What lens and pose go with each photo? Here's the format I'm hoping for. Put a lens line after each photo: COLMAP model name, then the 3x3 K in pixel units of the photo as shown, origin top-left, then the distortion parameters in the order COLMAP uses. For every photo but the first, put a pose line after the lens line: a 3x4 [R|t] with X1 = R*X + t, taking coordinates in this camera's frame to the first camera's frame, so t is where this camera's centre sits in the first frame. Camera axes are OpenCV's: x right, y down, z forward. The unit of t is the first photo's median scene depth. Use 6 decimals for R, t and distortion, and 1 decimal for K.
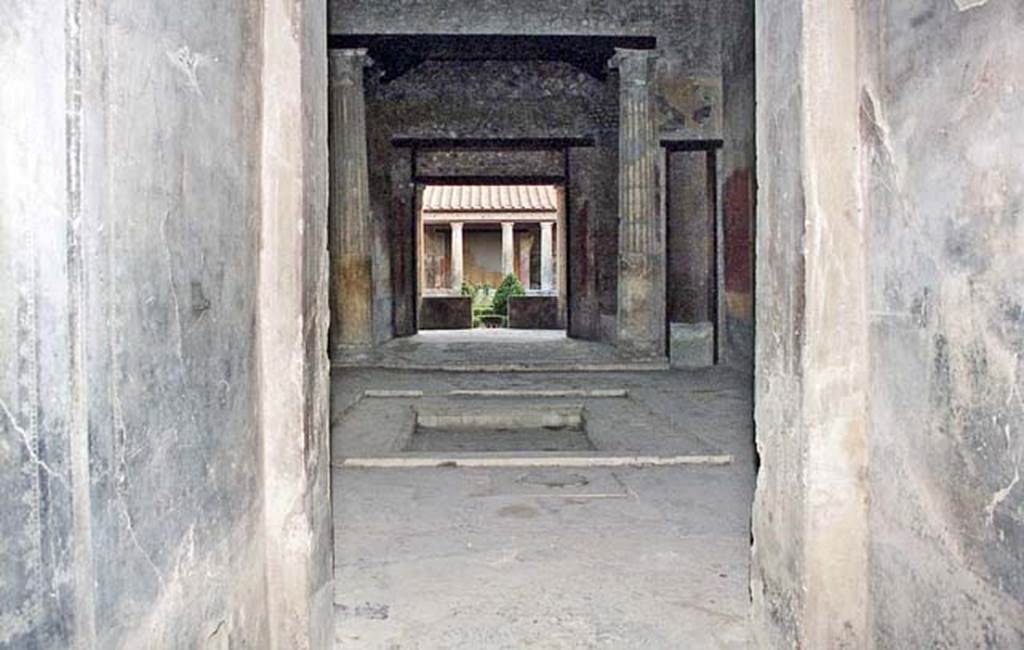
lens RADIAL K [[1291.1, 0, 512.0], [0, 1291.1, 325.0], [0, 0, 1]] dist [-0.322431, -0.009931]
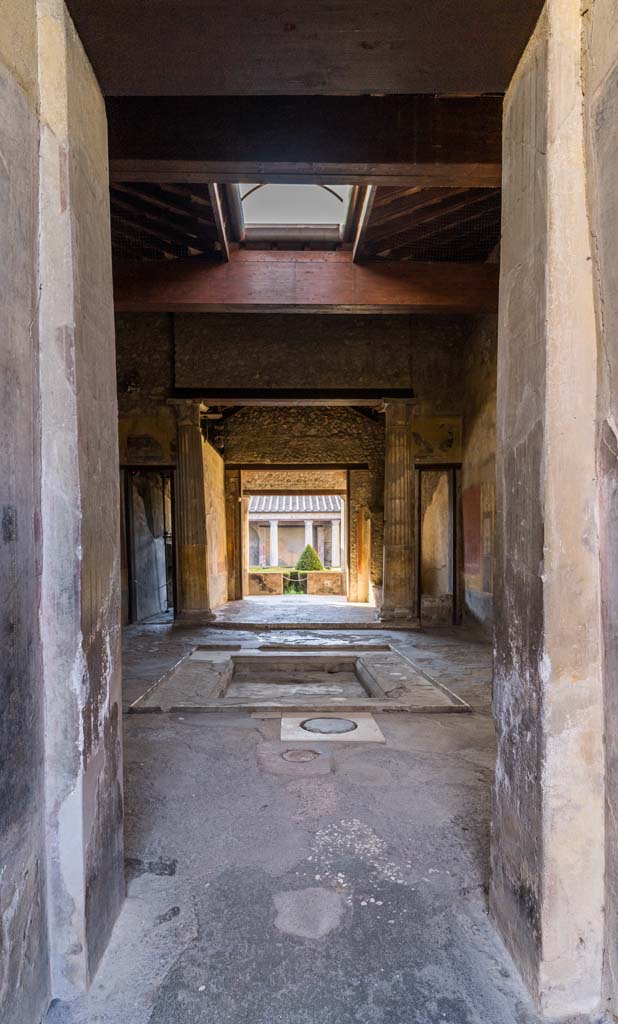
lens RADIAL K [[566.1, 0, 309.0], [0, 566.1, 512.0], [0, 0, 1]] dist [0.029409, -0.000144]
pose [[0.996002, 0.010341, -0.088729, 0.056050], [-0.013234, 0.999398, -0.032073, -0.071534], [0.088344, 0.033119, 0.995539, 0.374441]]
